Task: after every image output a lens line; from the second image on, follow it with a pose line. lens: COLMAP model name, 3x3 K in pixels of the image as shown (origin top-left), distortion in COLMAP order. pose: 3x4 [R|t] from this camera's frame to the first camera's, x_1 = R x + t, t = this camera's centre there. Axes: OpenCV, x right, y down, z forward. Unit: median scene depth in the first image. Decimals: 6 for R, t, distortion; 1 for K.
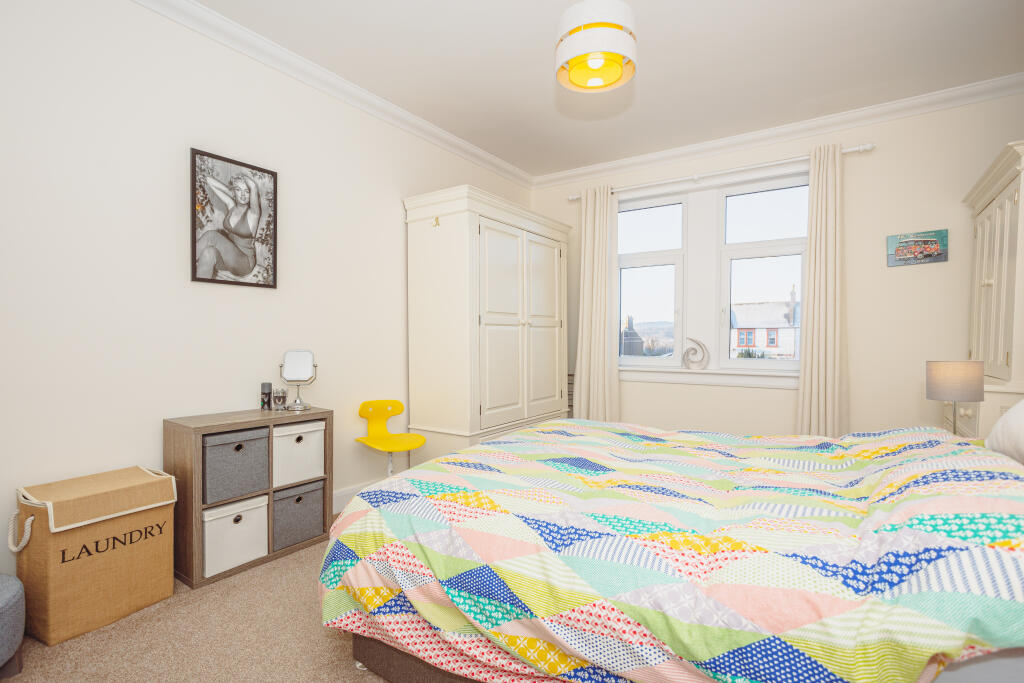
lens RADIAL K [[487.5, 0, 504.7], [0, 487.5, 340.6], [0, 0, 1]] dist [-0.044823, 0.027380]
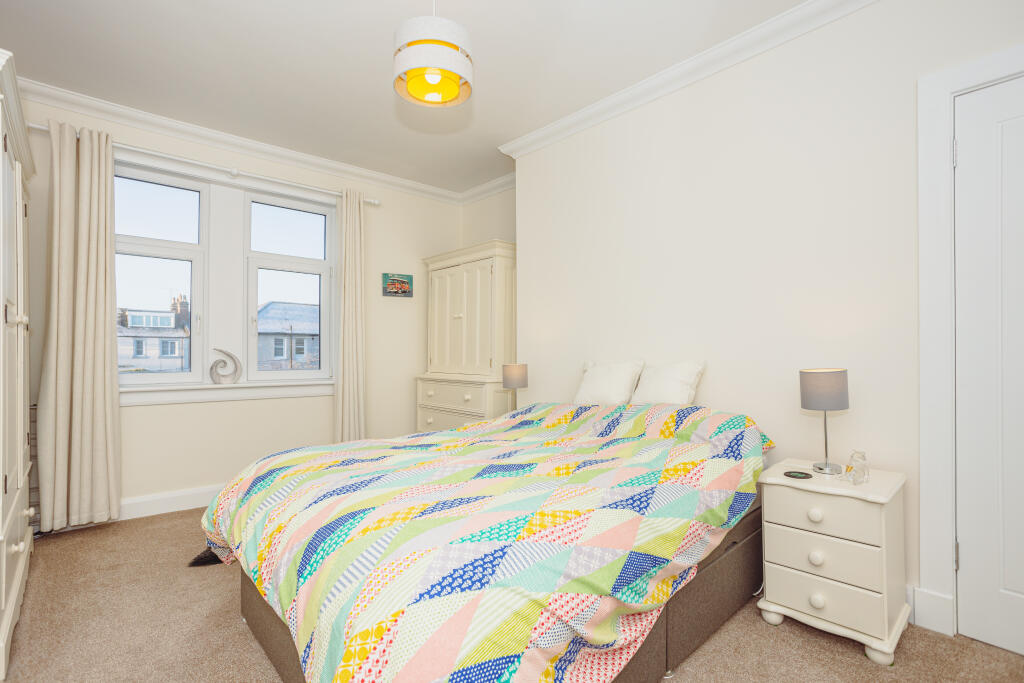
lens RADIAL K [[487.5, 0, 504.7], [0, 487.5, 340.6], [0, 0, 1]] dist [-0.044823, 0.027380]
pose [[0.244039, 0.020042, 0.969558, -0.440983], [0.000088, 0.999786, -0.020689, -0.003299], [-0.969766, 0.005134, 0.243985, 0.363562]]
